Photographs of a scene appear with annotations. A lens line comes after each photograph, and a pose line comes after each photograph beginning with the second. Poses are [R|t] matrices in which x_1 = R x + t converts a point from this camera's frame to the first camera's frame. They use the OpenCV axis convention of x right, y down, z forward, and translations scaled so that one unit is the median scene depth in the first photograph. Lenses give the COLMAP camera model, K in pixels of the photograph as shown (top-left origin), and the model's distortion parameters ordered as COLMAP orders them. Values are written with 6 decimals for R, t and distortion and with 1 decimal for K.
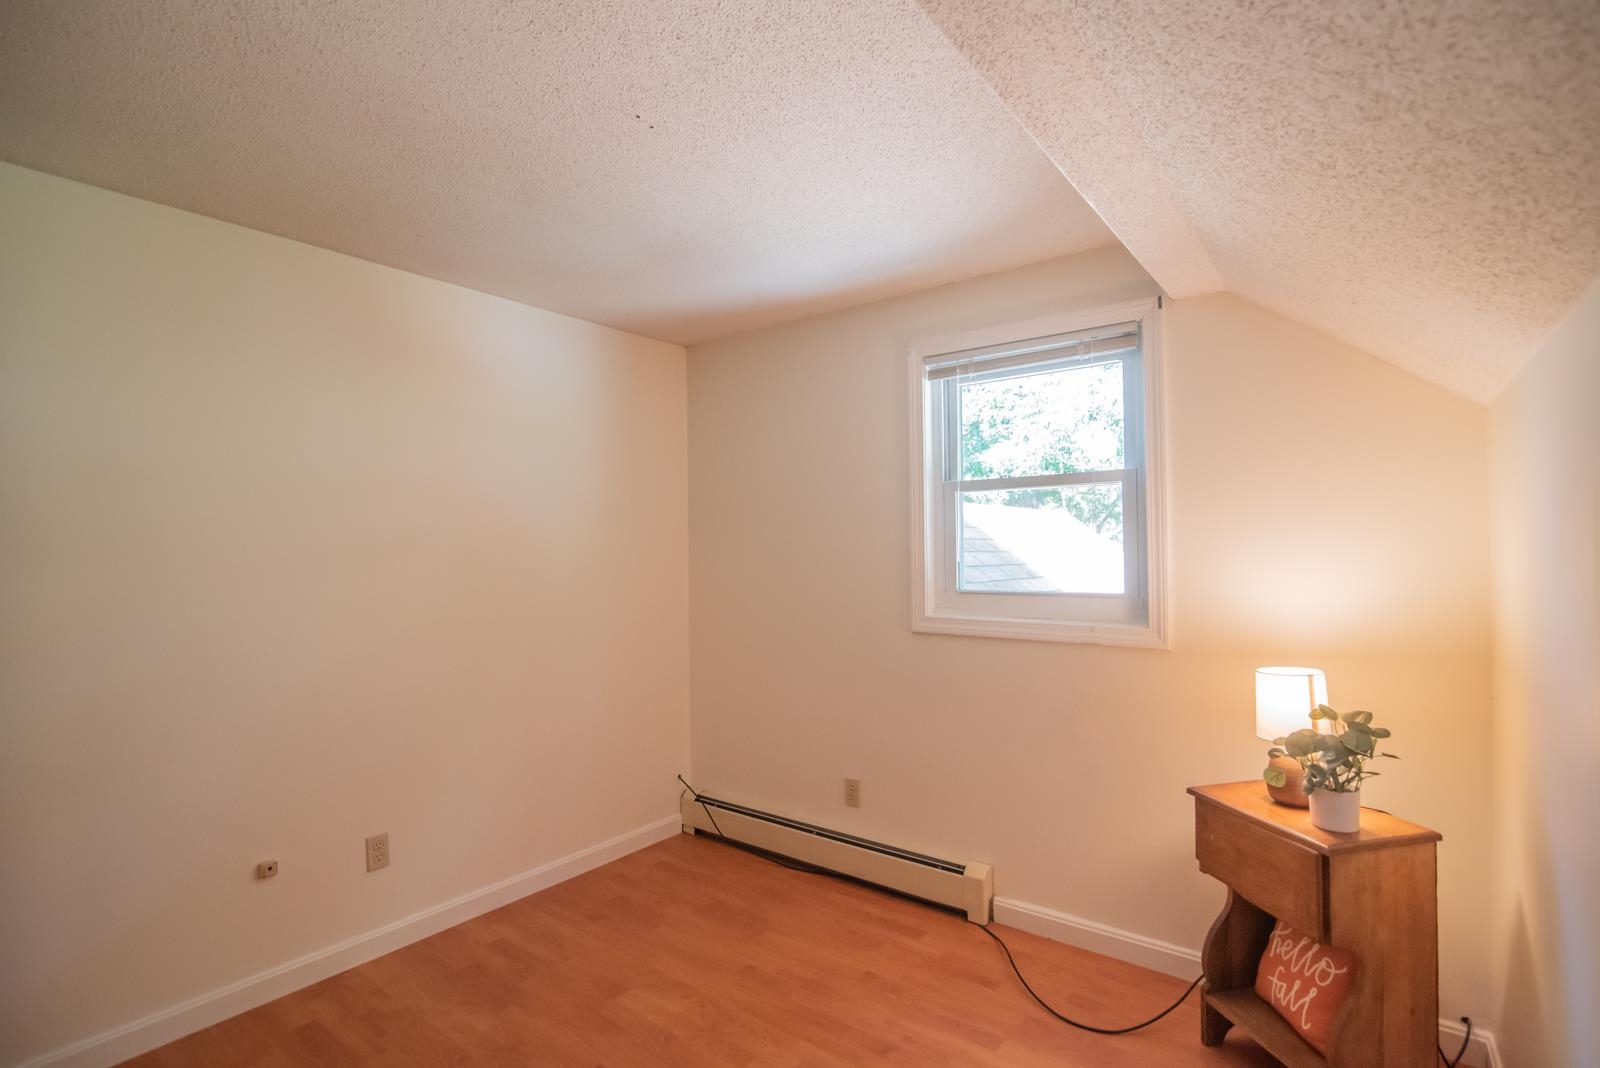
lens RADIAL K [[748.0, 0, 800.0], [0, 748.0, 537.7], [0, 0, 1]] dist [-0.019651, 0.000787]
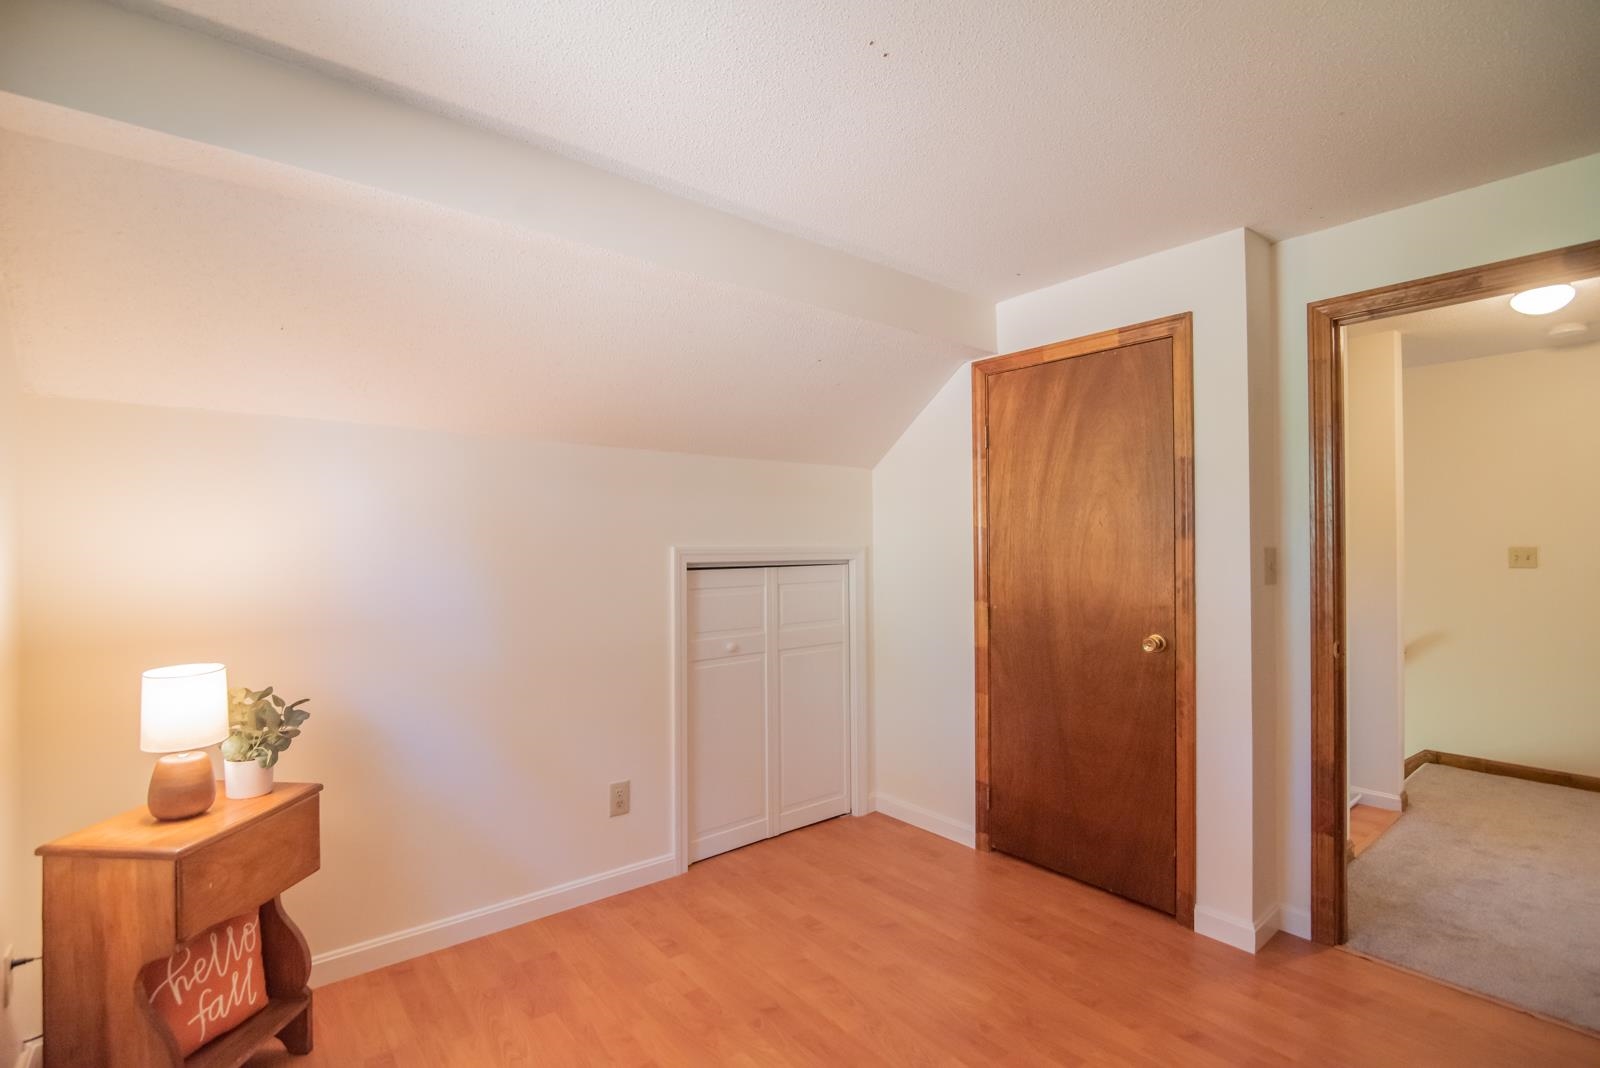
lens RADIAL K [[750.2, 0, 820.4], [0, 750.2, 533.5], [0, 0, 1]] dist [-0.014838, 0.000043]
pose [[-0.978346, 0.014486, 0.206467, -0.203893], [0.008062, 0.999458, -0.031920, 0.034379], [-0.206817, -0.029564, -0.977933, 1.222322]]
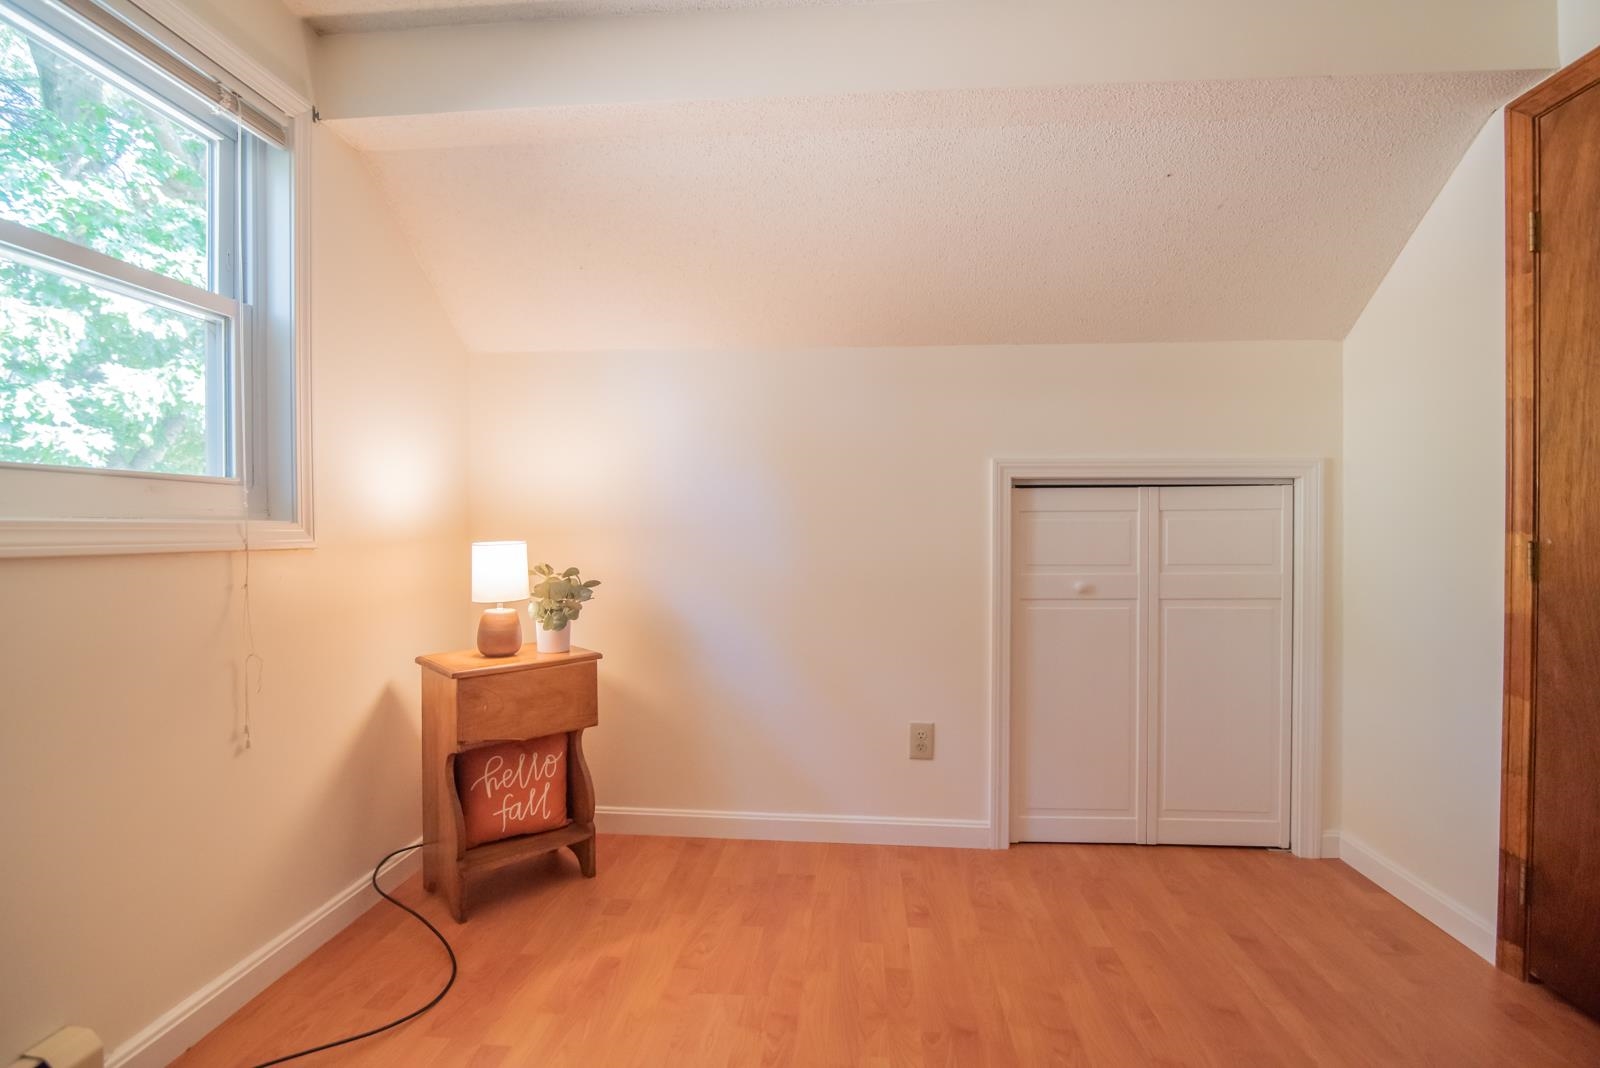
lens RADIAL K [[755.6, 0, 800.9], [0, 755.6, 537.2], [0, 0, 1]] dist [-0.016737, 0.000551]
pose [[-0.544968, -0.002338, 0.838454, -0.418308], [-0.008439, 0.999961, -0.002696, 0.120303], [-0.838415, -0.008545, -0.544966, 0.880613]]
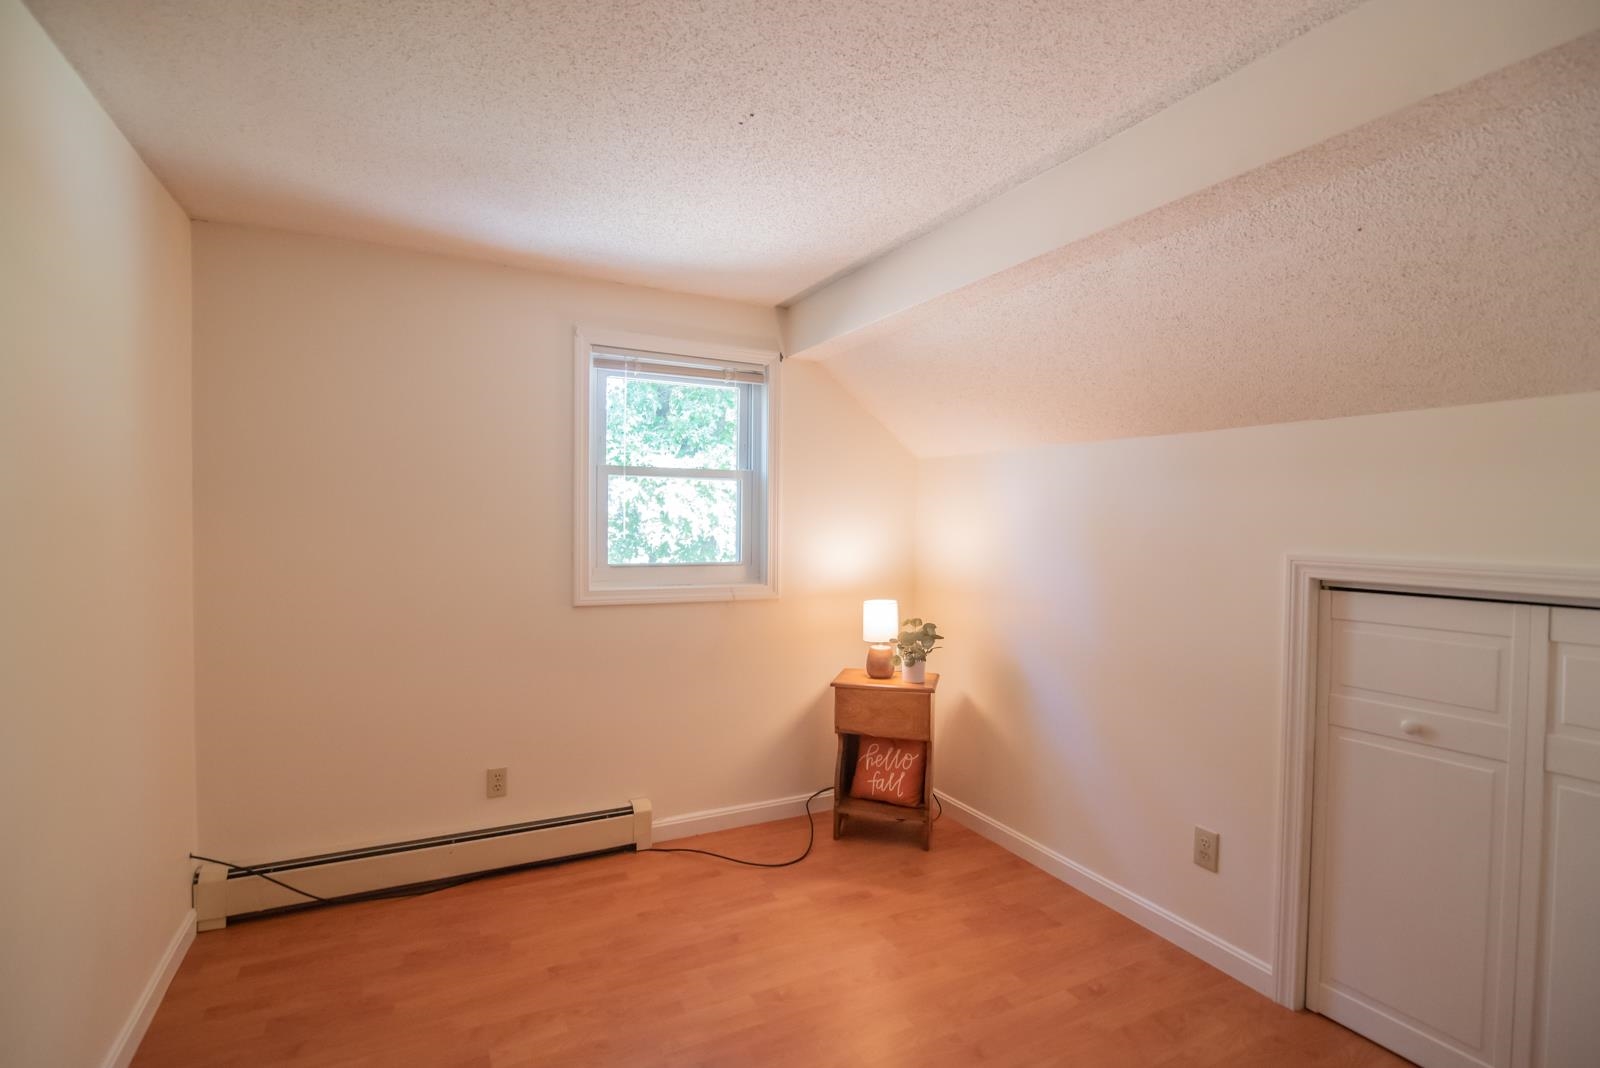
lens RADIAL K [[755.6, 0, 800.9], [0, 755.6, 537.2], [0, 0, 1]] dist [-0.016737, 0.000551]
pose [[0.427489, -0.005585, 0.904003, -0.720231], [-0.031761, 0.999271, 0.021193, -0.002521], [-0.903462, -0.037772, 0.427000, 0.294365]]
